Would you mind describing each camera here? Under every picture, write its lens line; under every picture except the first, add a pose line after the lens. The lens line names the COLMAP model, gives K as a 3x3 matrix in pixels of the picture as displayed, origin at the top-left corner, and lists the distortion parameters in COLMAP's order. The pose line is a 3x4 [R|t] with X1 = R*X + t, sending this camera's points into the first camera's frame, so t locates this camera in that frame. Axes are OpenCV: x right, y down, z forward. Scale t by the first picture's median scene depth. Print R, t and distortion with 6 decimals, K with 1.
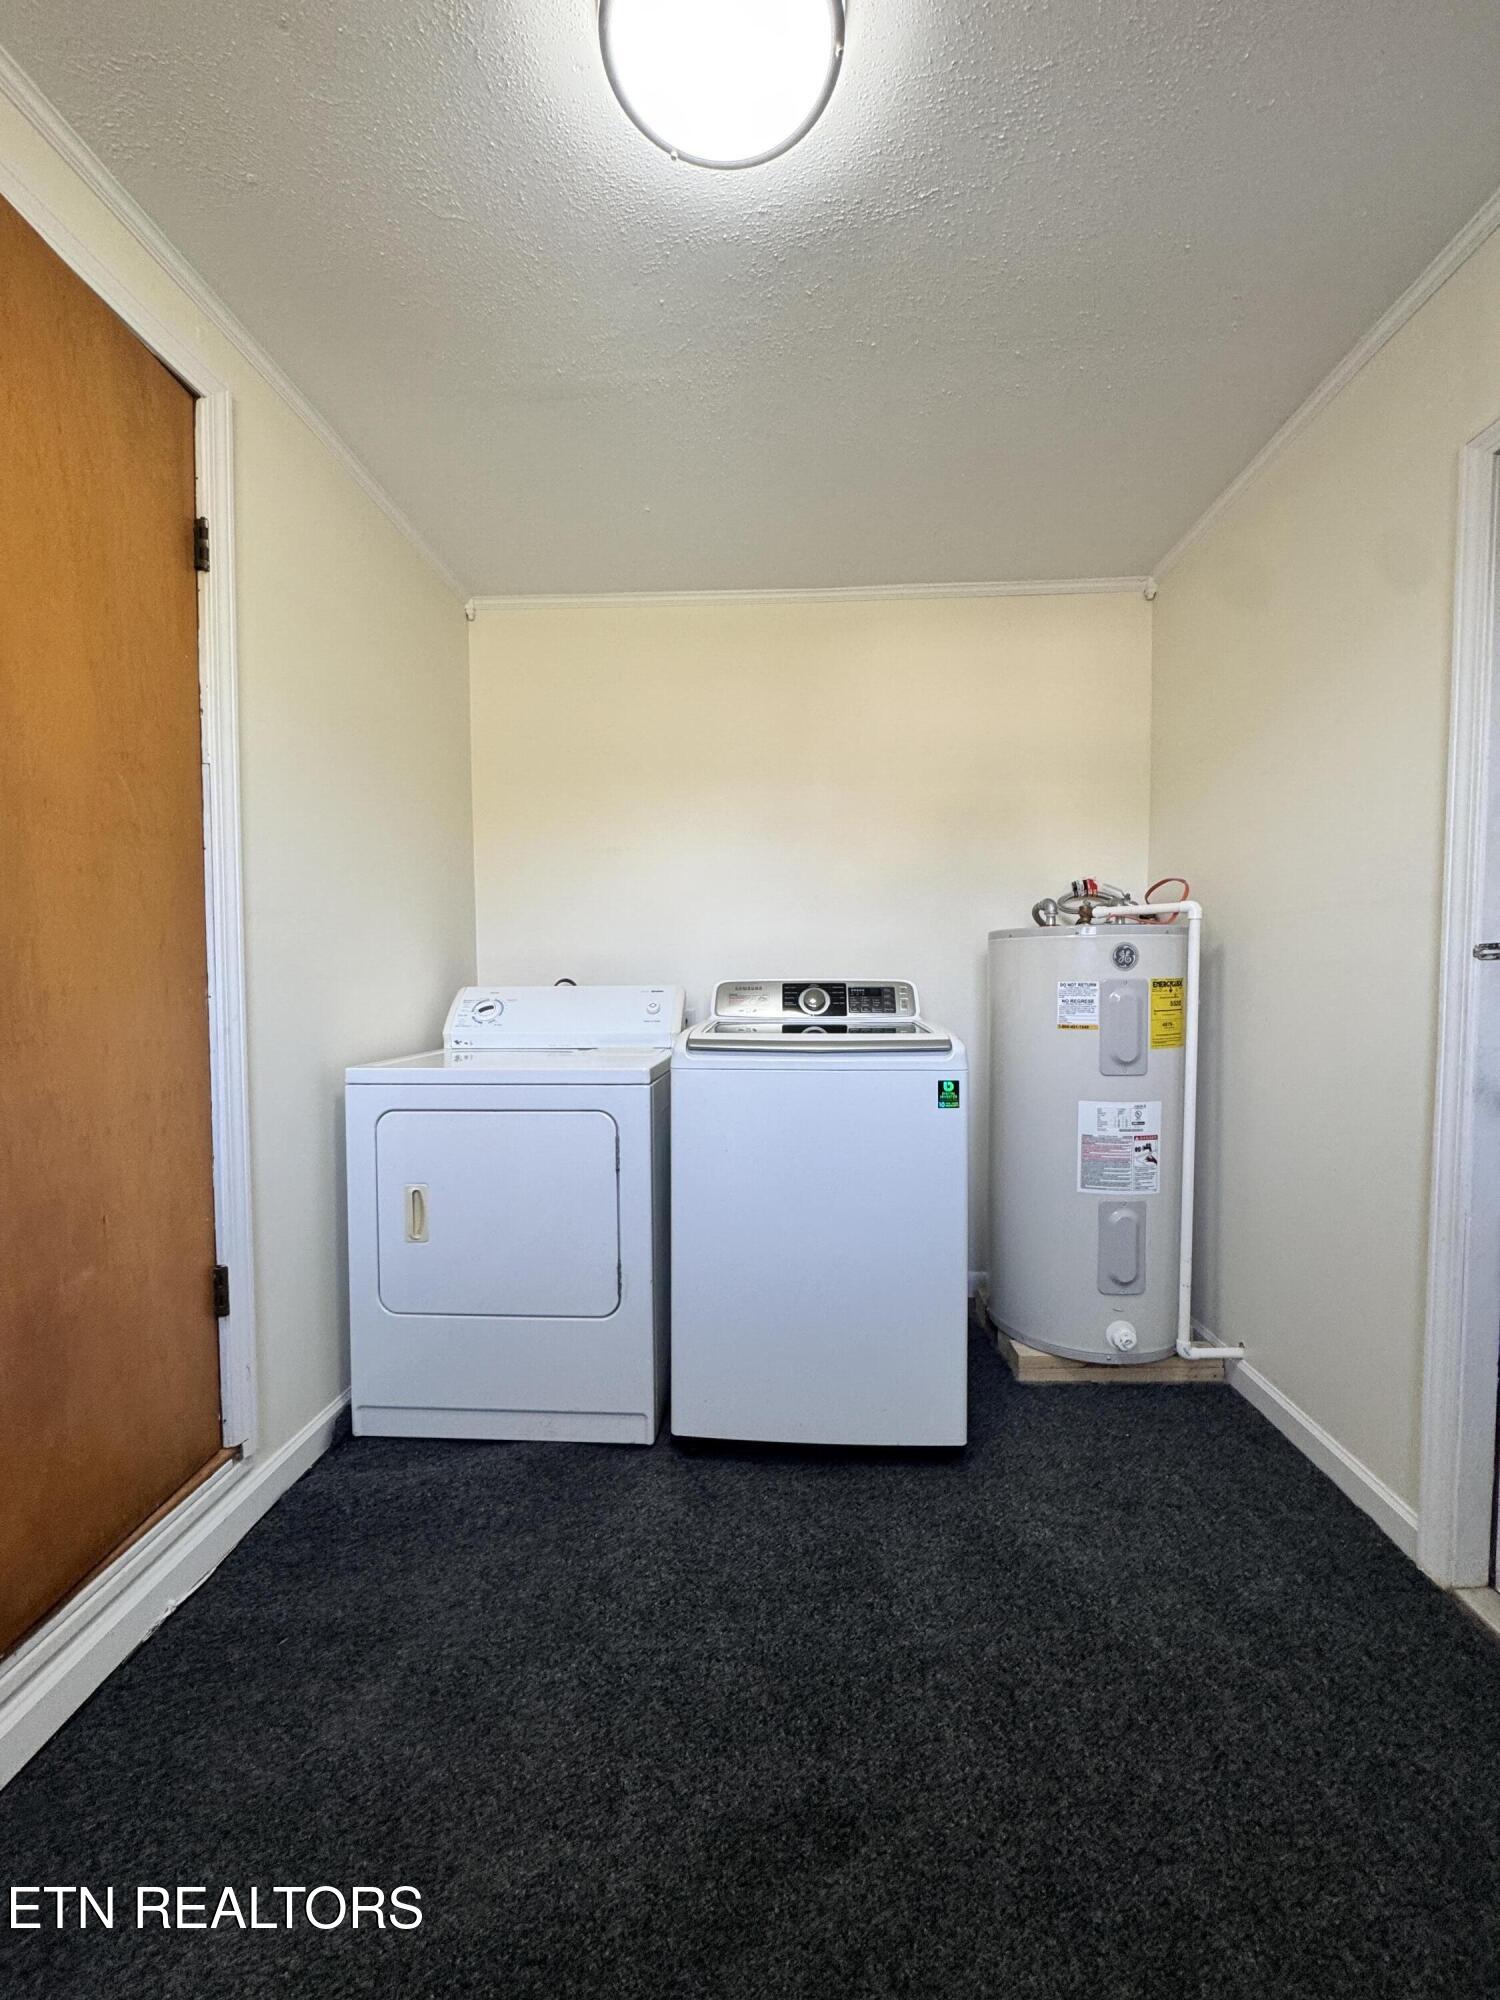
lens RADIAL K [[797.2, 0, 750.4], [0, 797.2, 999.9], [0, 0, 1]] dist [-0.001223, 0.000343]
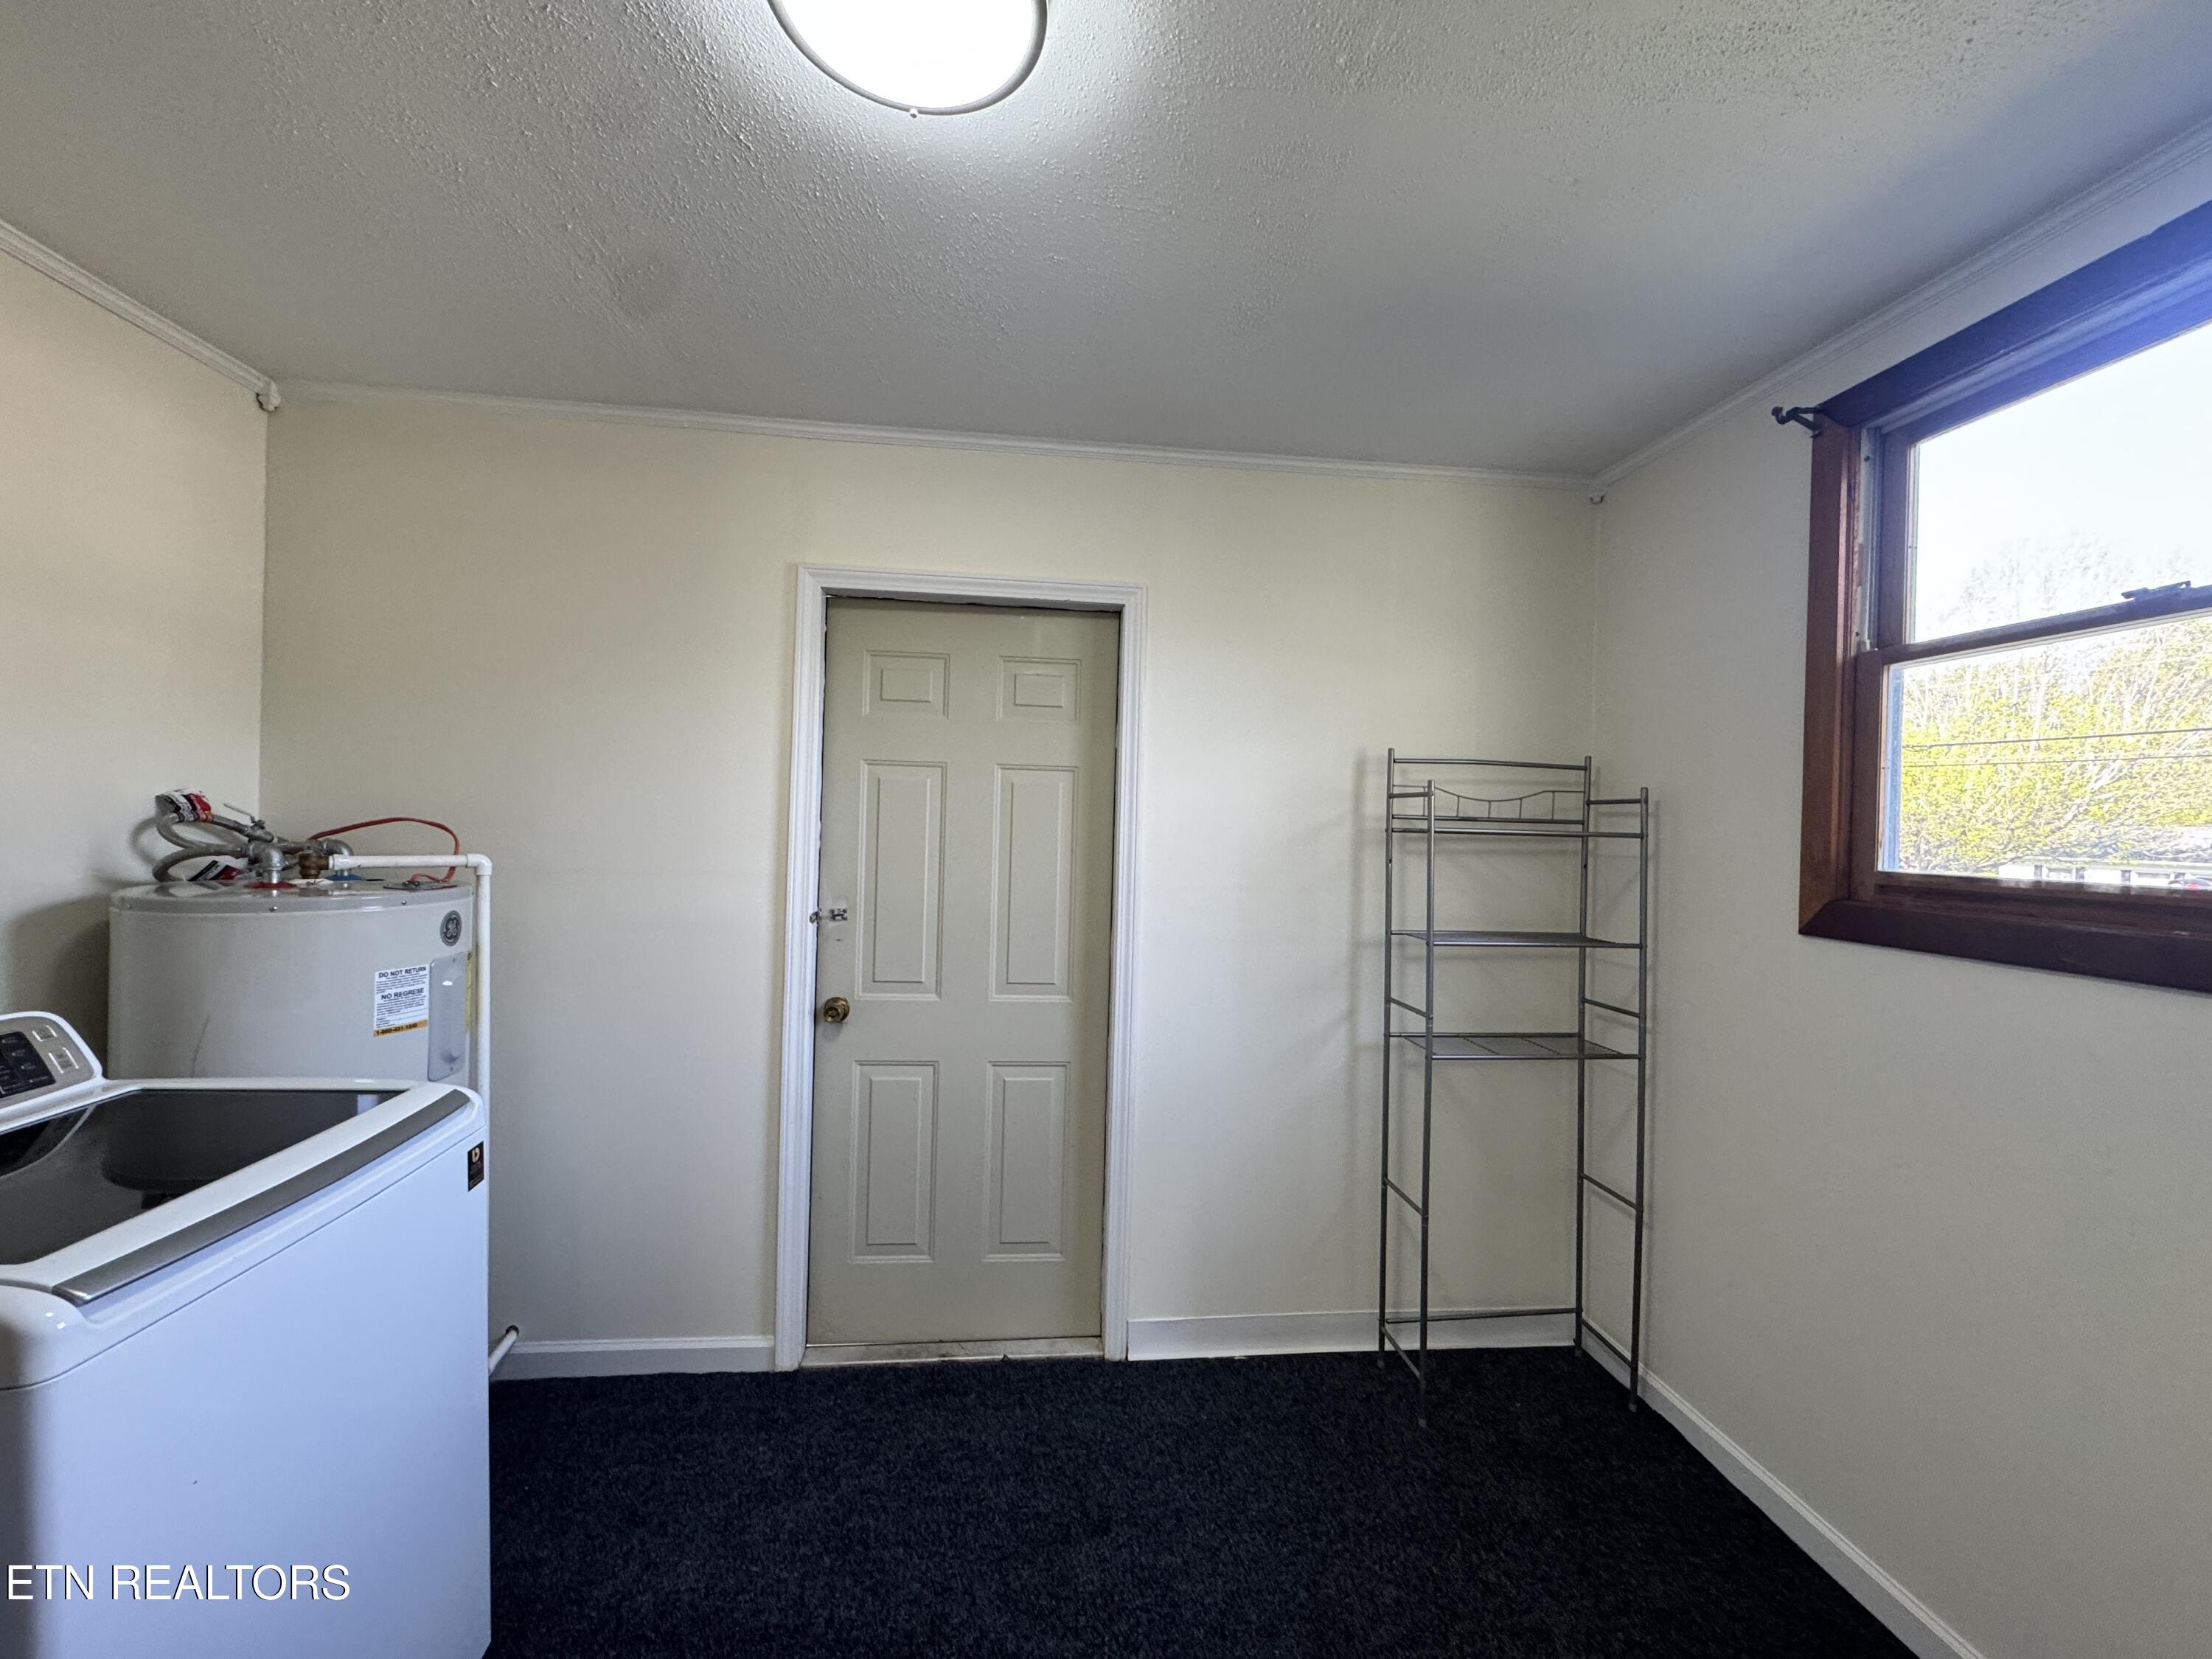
lens RADIAL K [[881.7, 0, 1096.0], [0, 881.7, 832.5], [0, 0, 1]] dist [-0.001223, 0.000343]
pose [[-0.166558, -0.007872, 0.986000, -0.518164], [0.007135, 0.999932, 0.009188, -0.154569], [-0.986006, 0.008566, -0.166491, 0.498559]]
